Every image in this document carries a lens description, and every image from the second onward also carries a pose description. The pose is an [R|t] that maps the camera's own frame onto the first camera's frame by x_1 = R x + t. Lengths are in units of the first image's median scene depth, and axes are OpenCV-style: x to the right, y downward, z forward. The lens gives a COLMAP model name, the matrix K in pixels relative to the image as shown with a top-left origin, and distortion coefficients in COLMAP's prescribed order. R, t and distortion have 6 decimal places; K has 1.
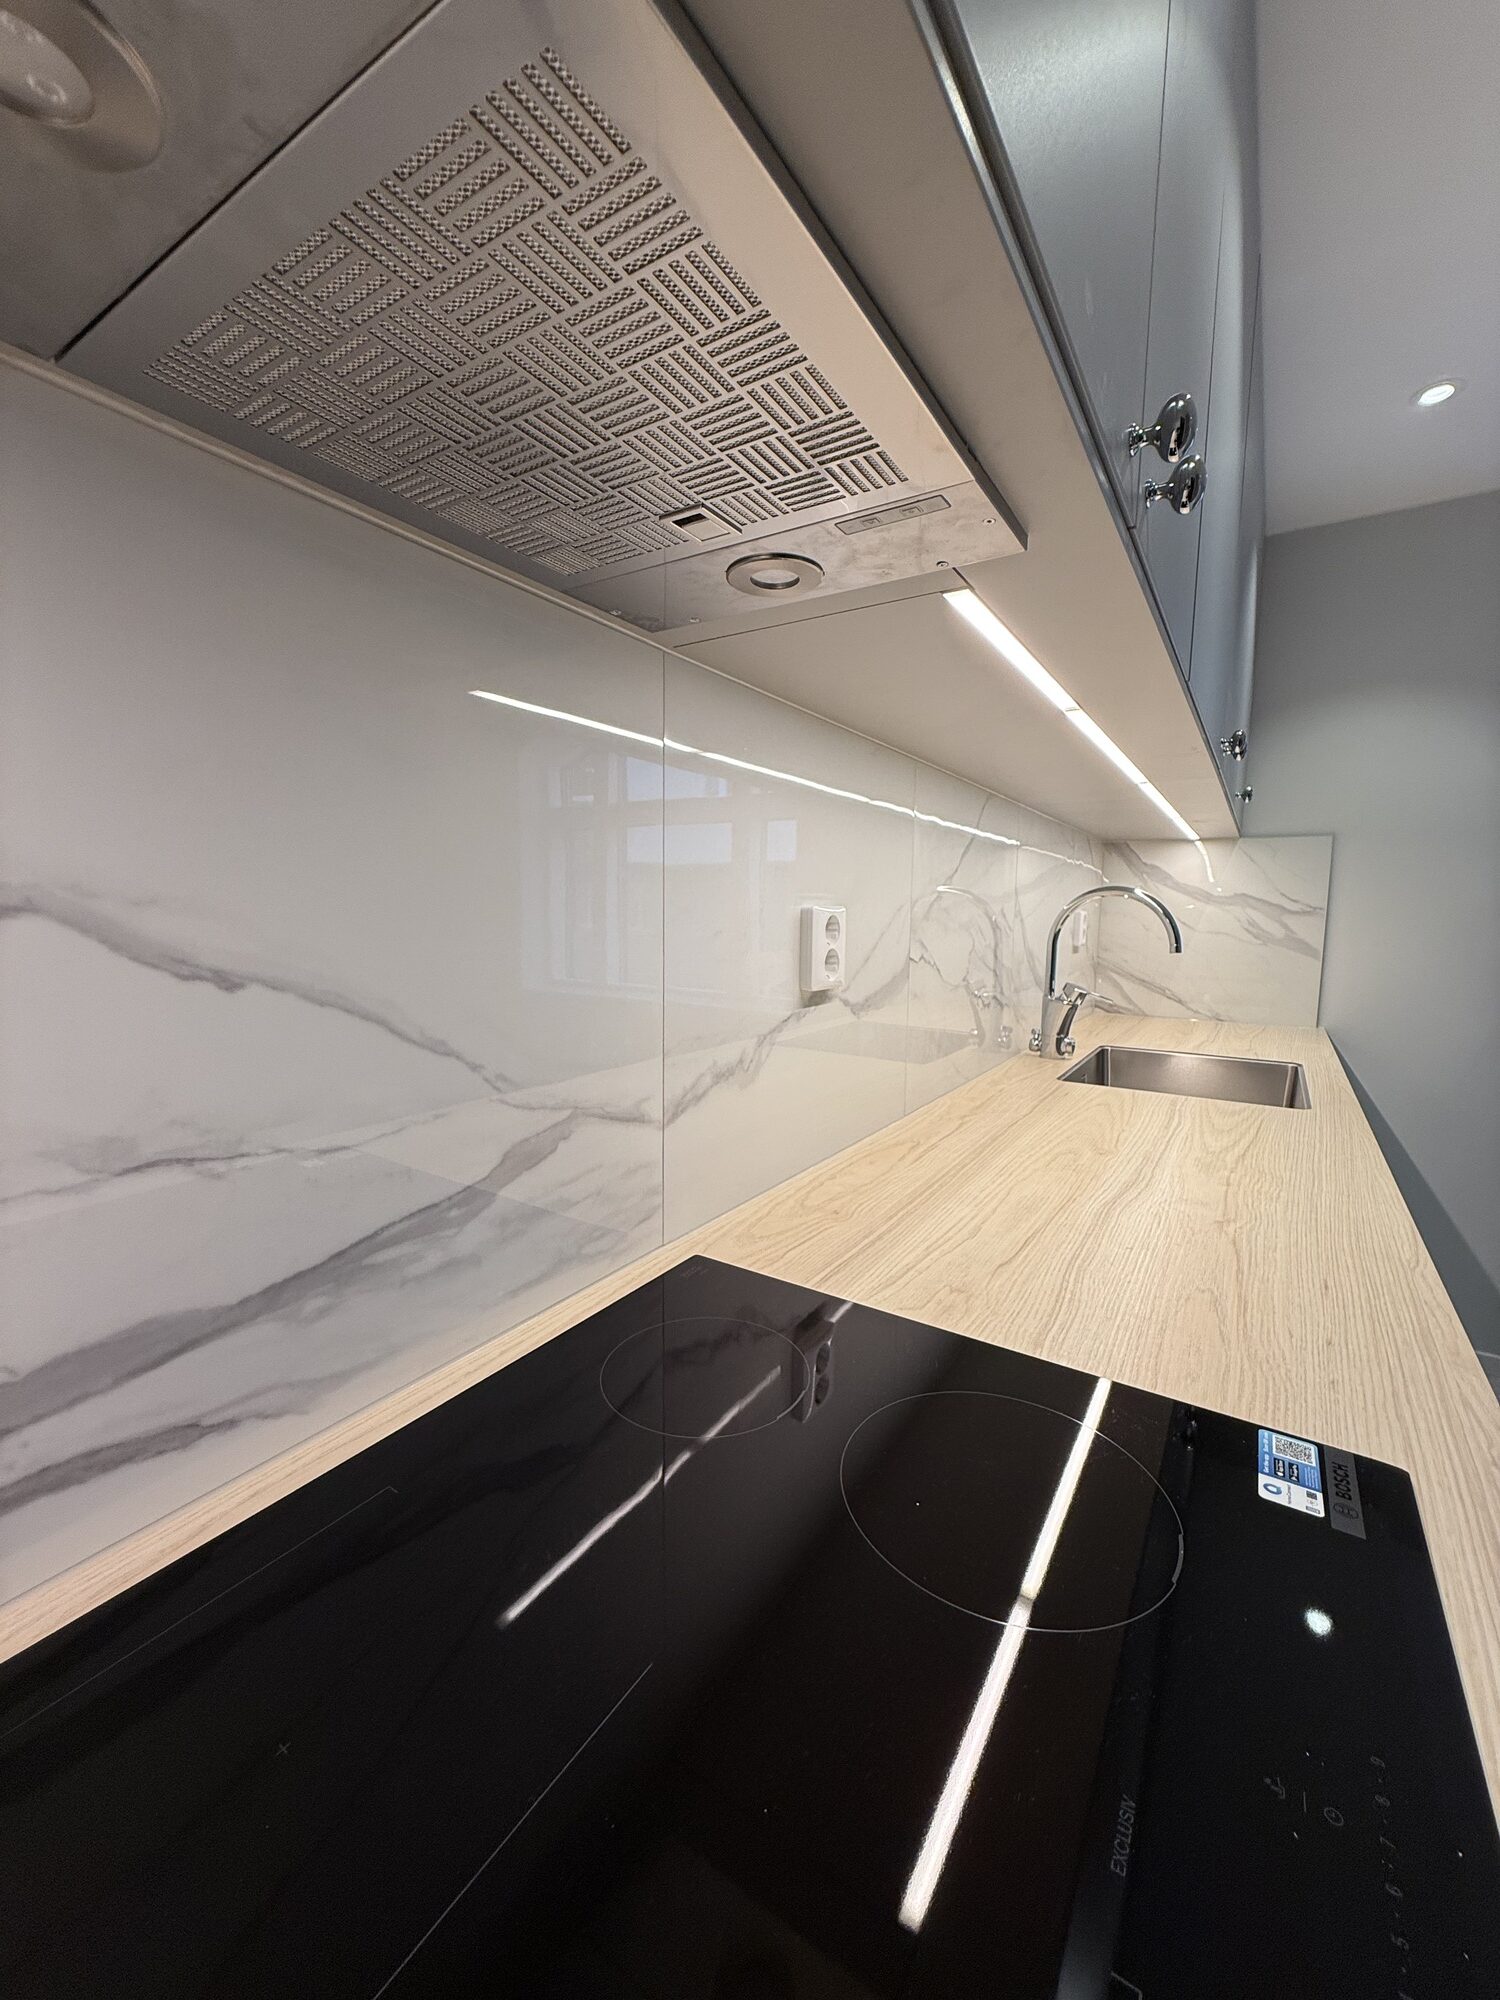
lens RADIAL K [[803.3, 0, 750.0], [0, 803.3, 1000.0], [0, 0, 1]] dist [0.012464, 0.000175]
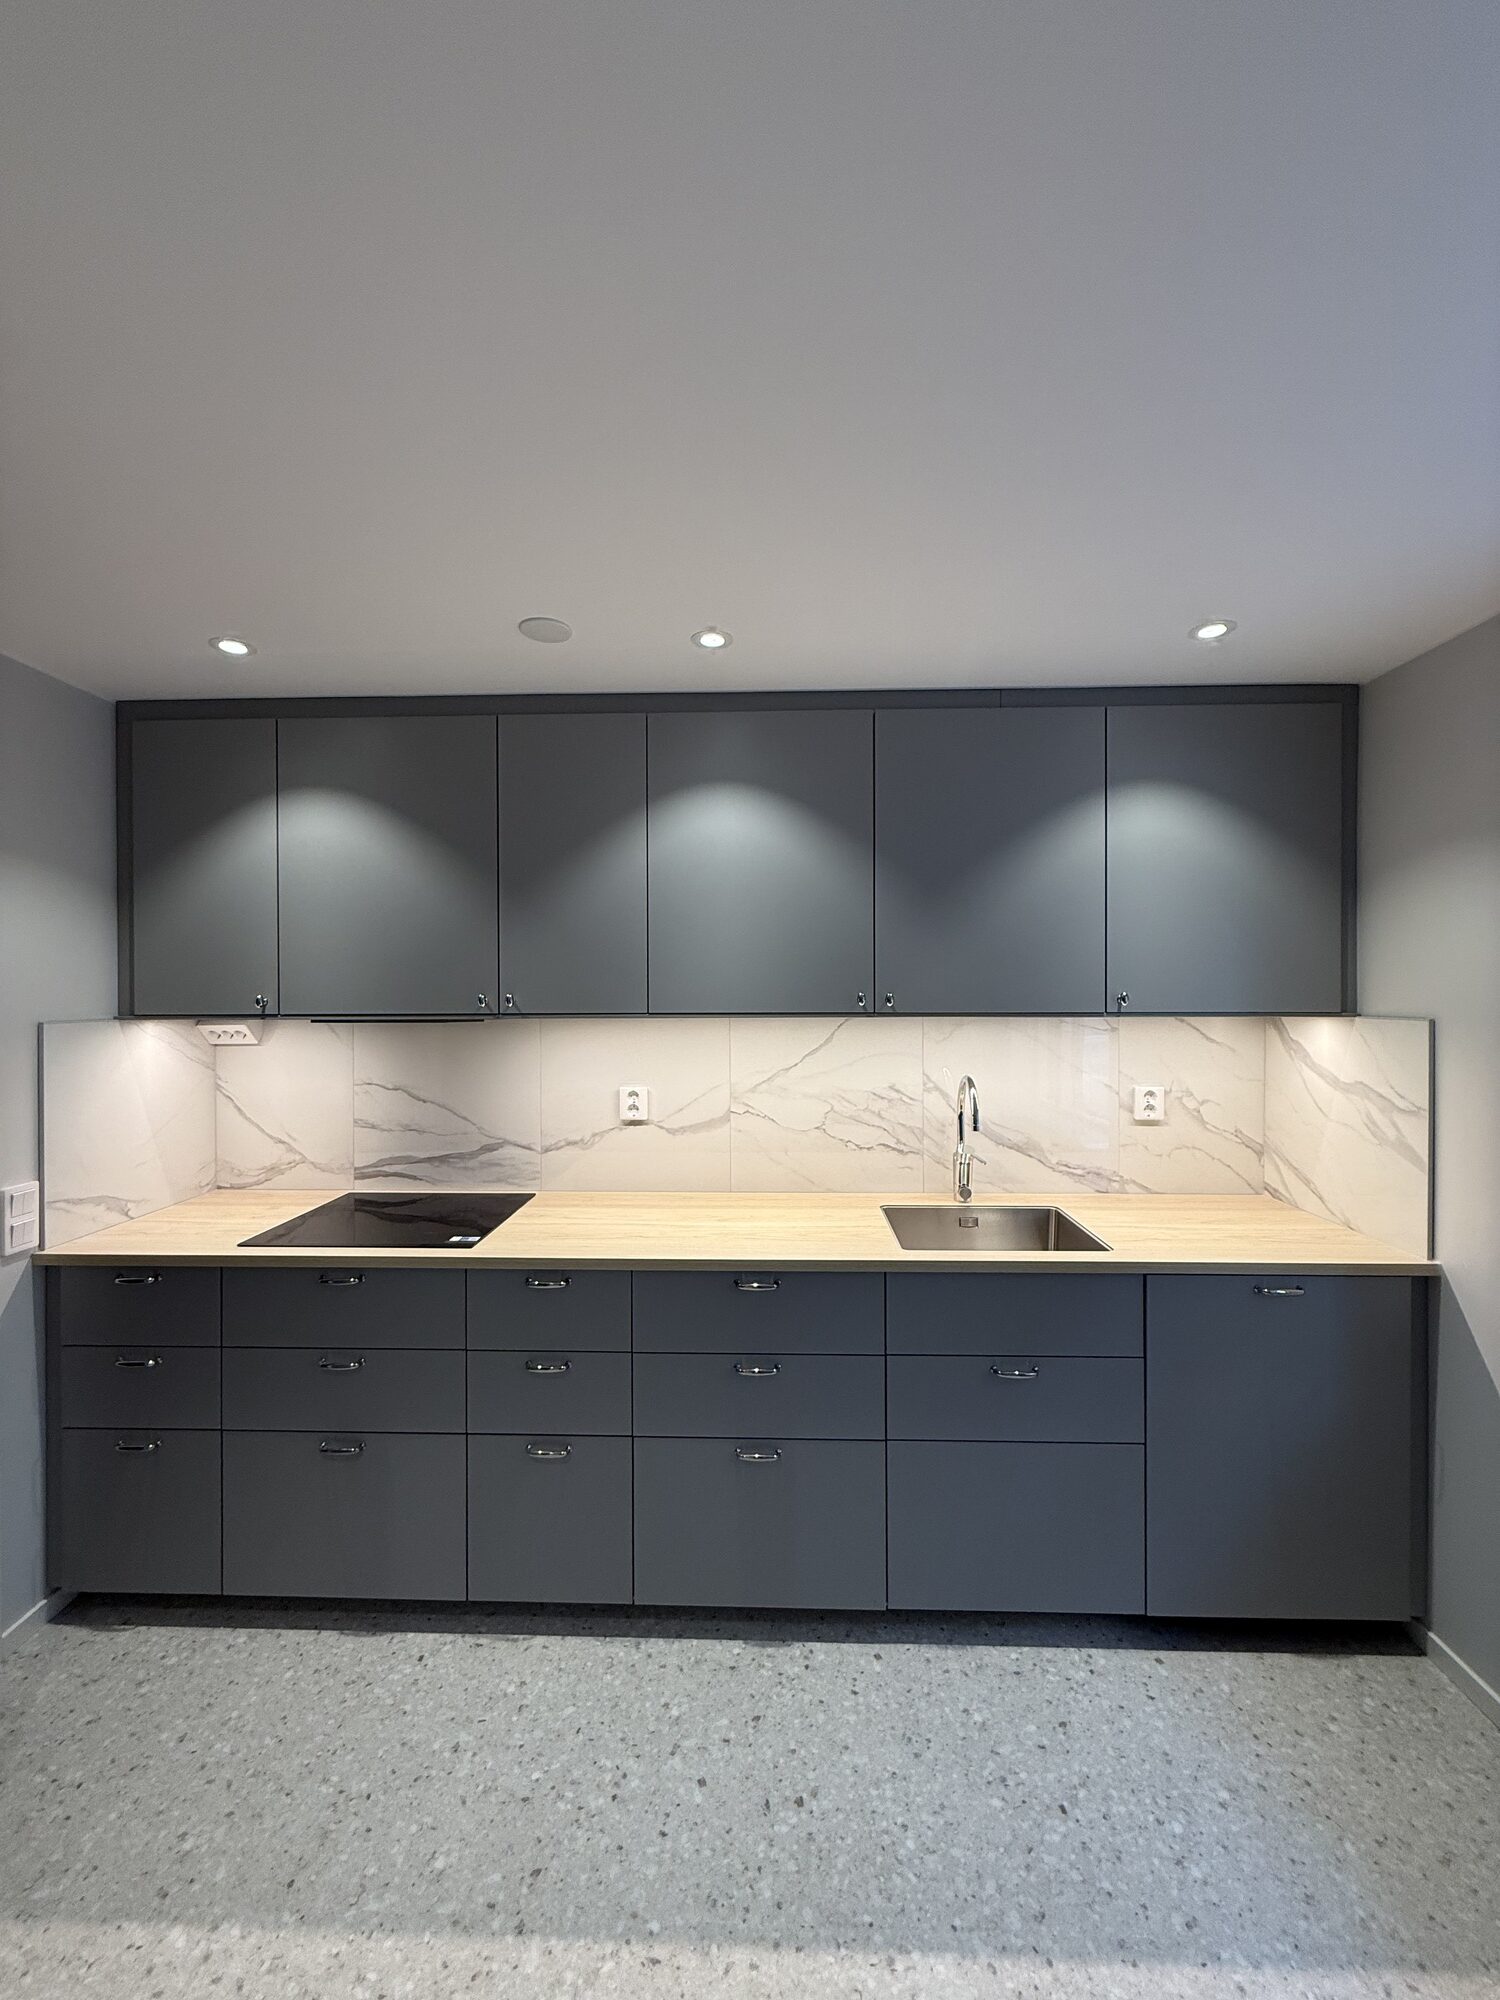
lens RADIAL K [[803.3, 0, 750.0], [0, 803.3, 1000.0], [0, 0, 1]] dist [0.012464, 0.000175]
pose [[0.506782, -0.009244, -0.862025, 1.978302], [-0.086211, 0.994386, -0.061347, -0.212452], [0.857753, 0.105405, 0.503140, 0.002729]]
